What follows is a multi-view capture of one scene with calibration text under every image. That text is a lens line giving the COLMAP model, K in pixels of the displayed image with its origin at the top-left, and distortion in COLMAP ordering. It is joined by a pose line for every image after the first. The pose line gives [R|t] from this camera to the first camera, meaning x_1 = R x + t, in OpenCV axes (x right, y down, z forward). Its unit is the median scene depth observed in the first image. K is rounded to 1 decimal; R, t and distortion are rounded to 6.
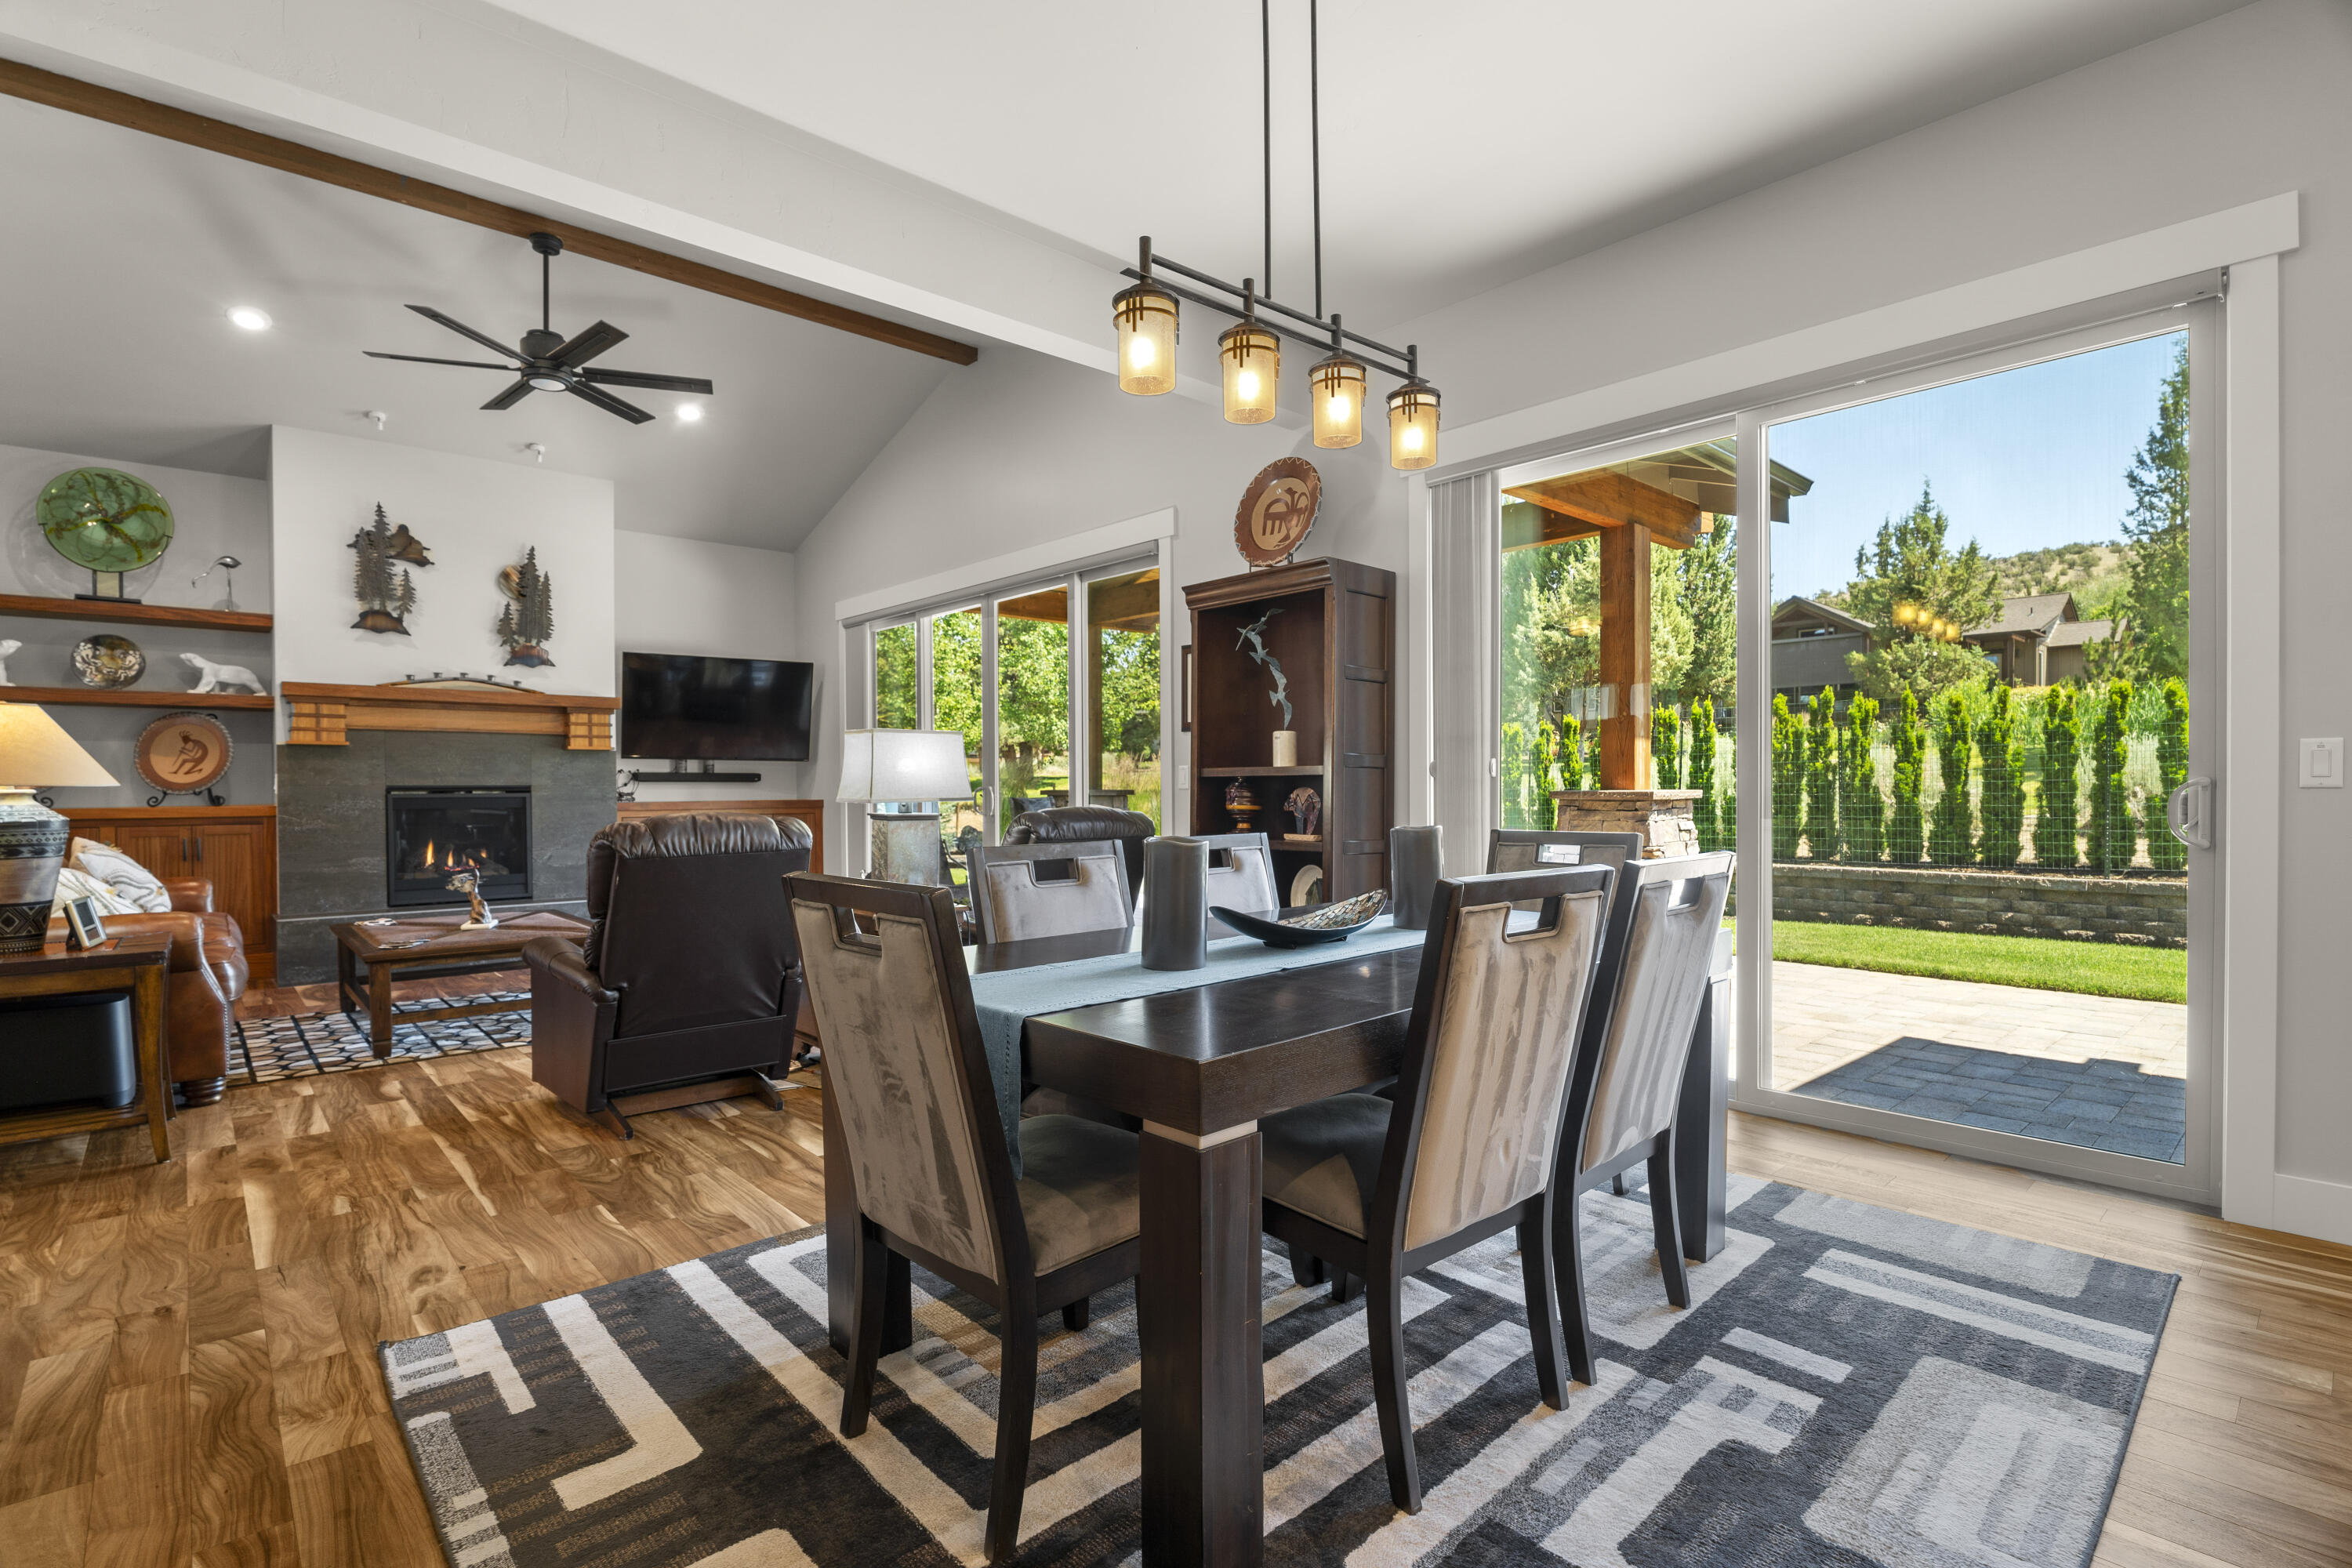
lens RADIAL K [[1105.7, 0, 1169.0], [0, 1105.7, 807.0], [0, 0, 1]] dist [-0.000550, -0.009465]
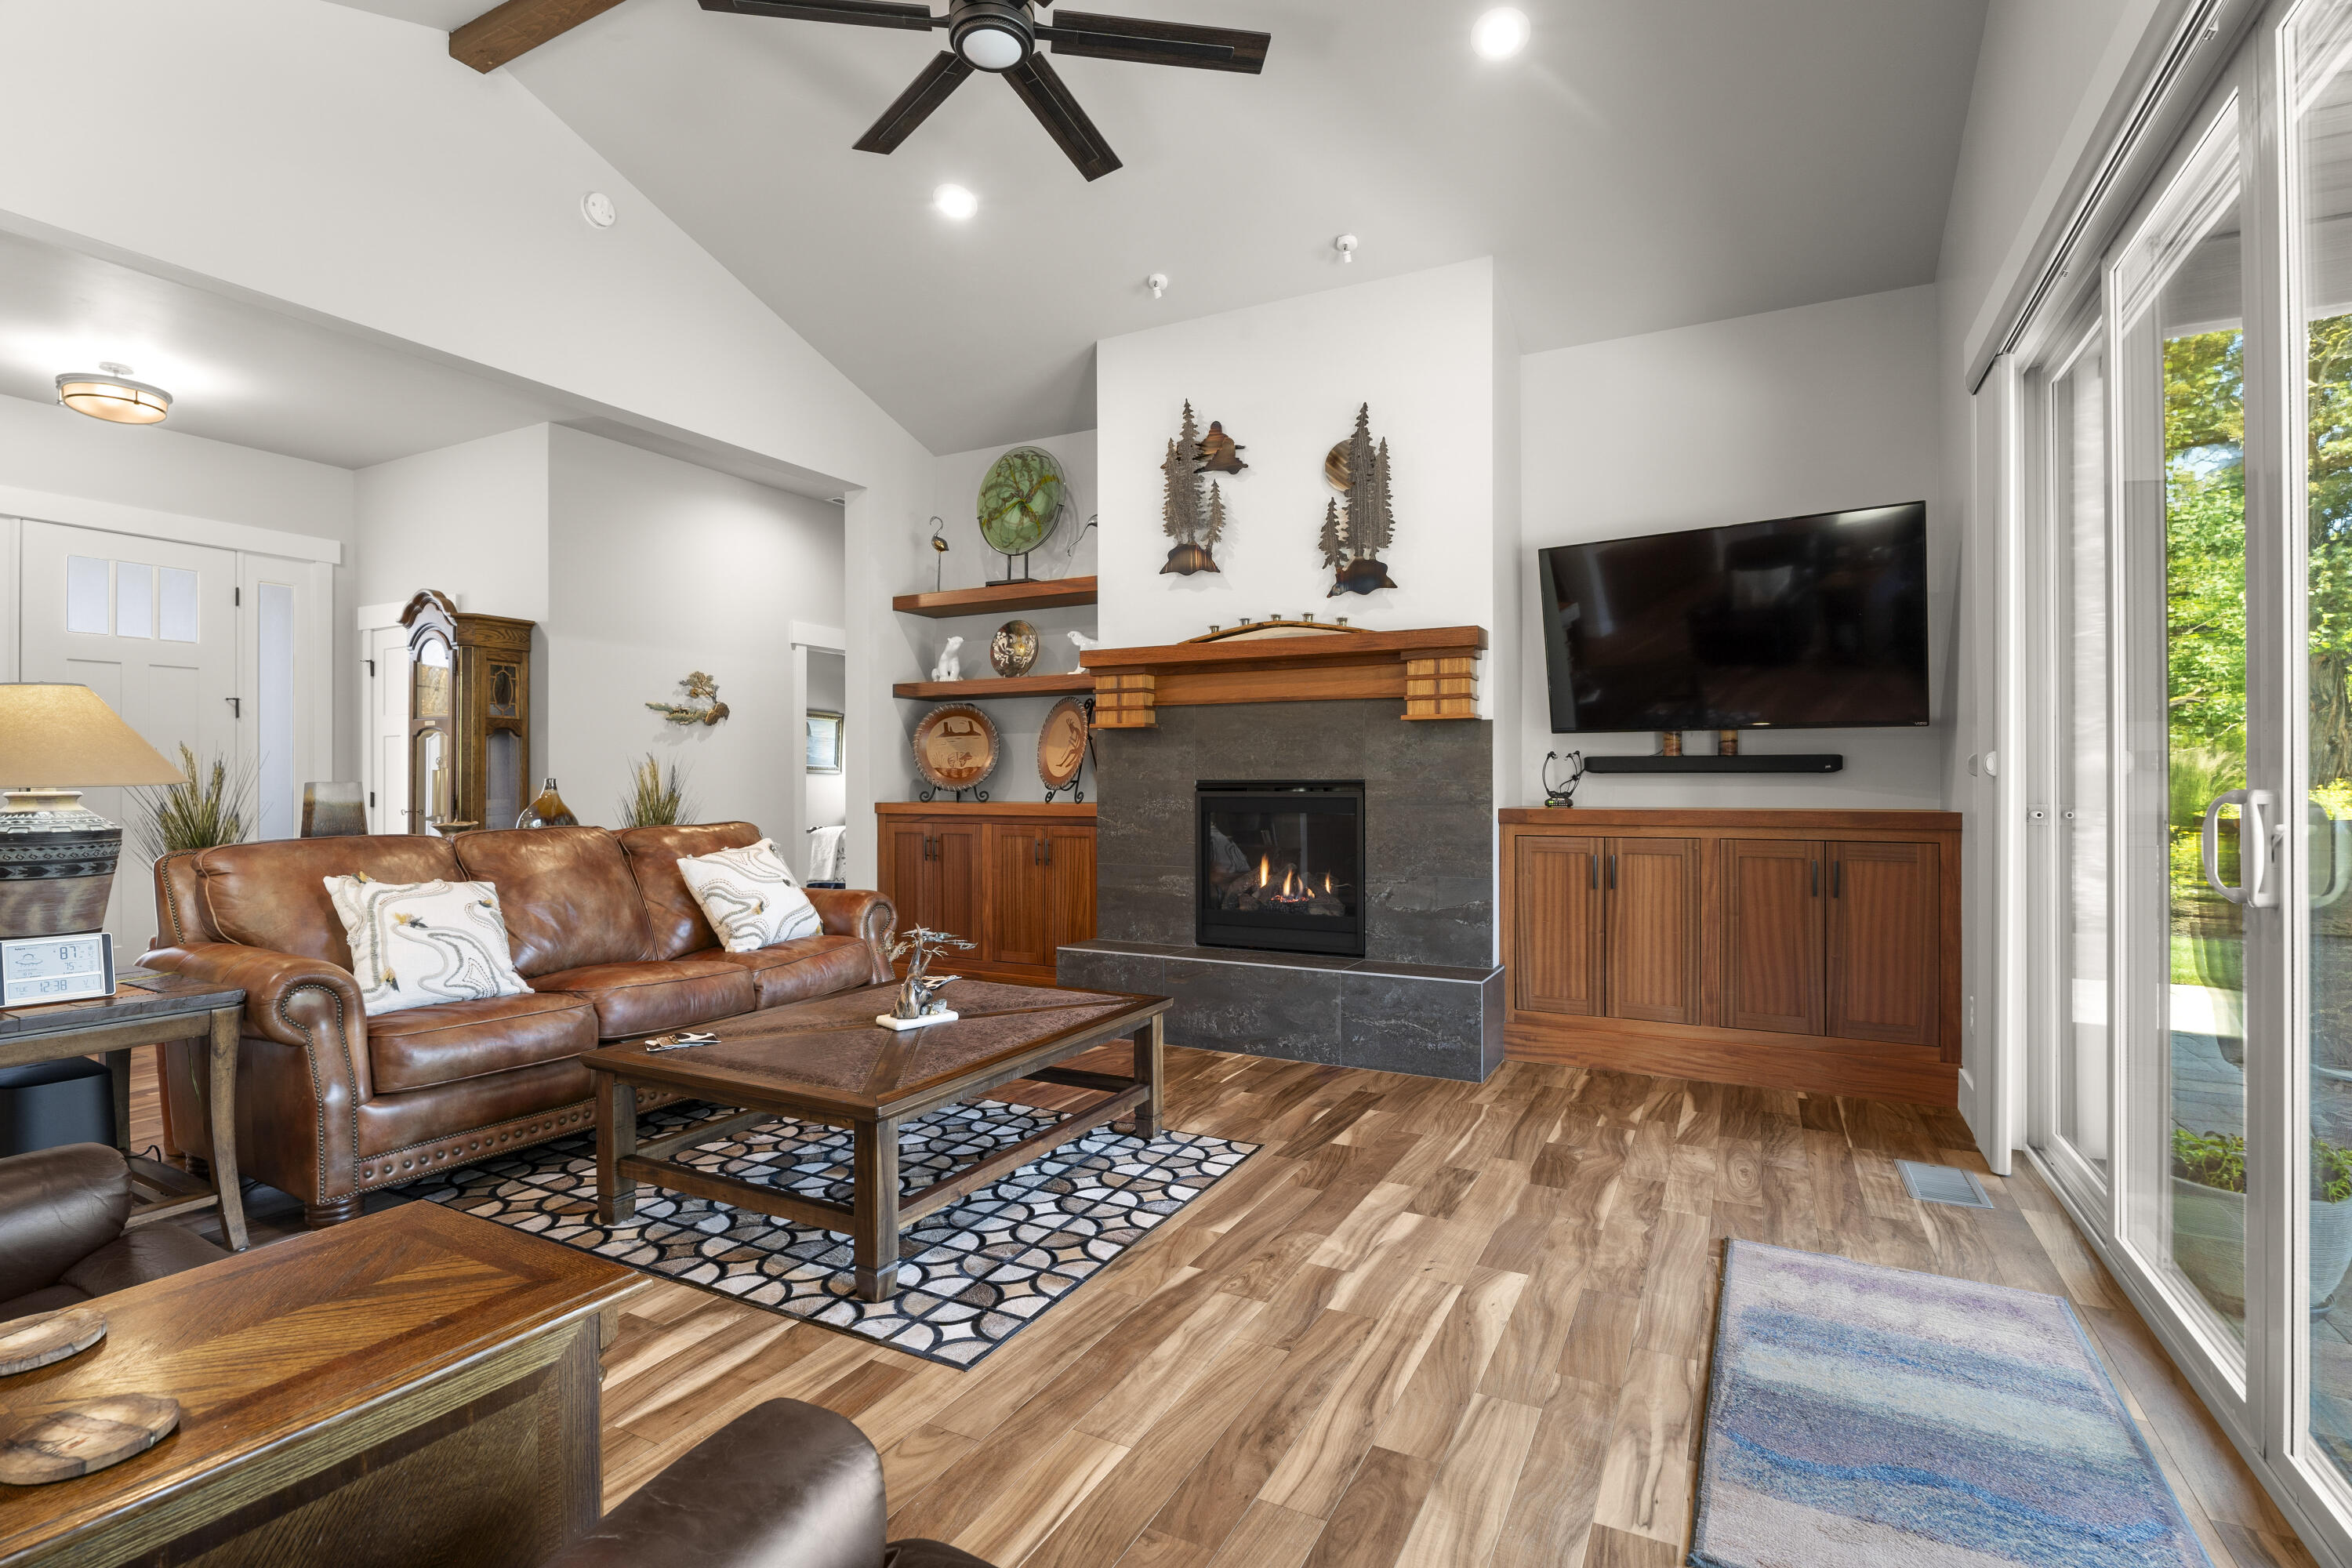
lens RADIAL K [[1119.9, 0, 1157.5], [0, 1119.9, 783.0], [0, 0, 1]] dist [-0.018961, -0.000058]
pose [[0.338889, 0.005556, -0.940810, -0.012747], [-0.015681, 0.999877, 0.000256, -0.017842], [0.940696, 0.014666, 0.338934, 0.747222]]
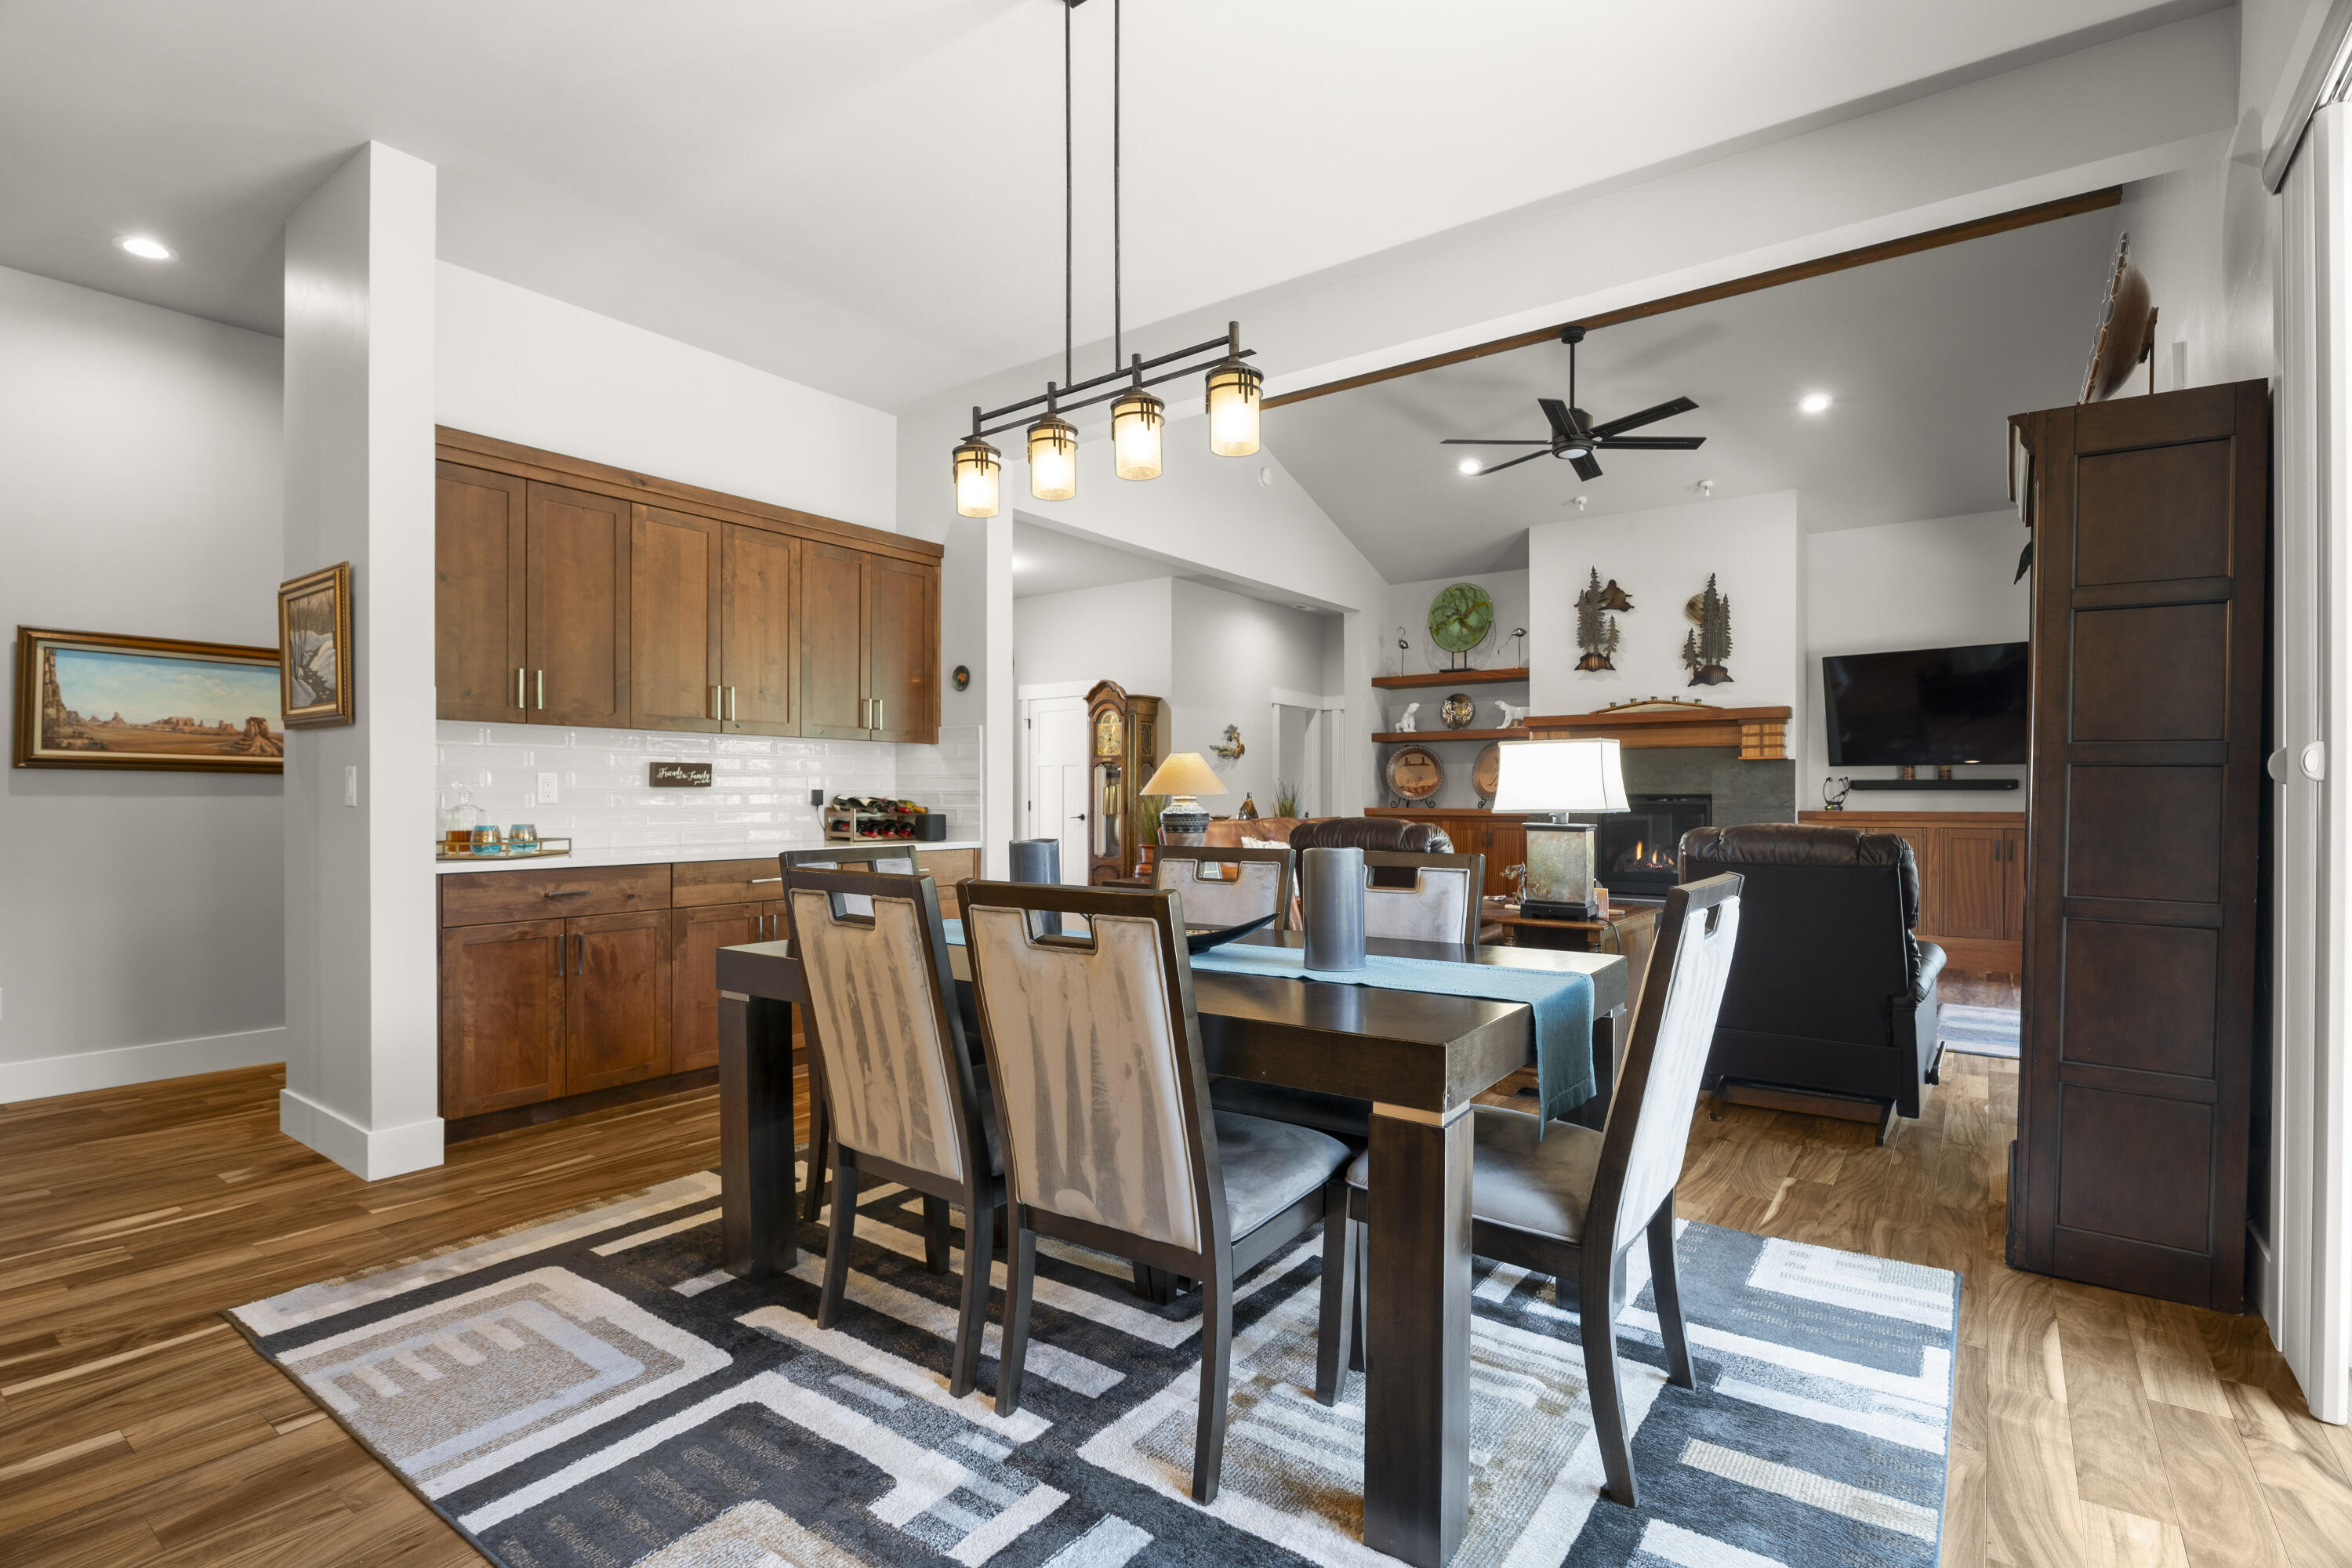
lens RADIAL K [[1109.1, 0, 1168.3], [0, 1109.1, 796.0], [0, 0, 1]] dist [-0.006847, -0.002167]
pose [[0.195719, 0.003072, -0.980655, 0.427697], [-0.018795, 0.999823, -0.000619, -0.007598], [0.980480, 0.018553, 0.195742, 0.295502]]
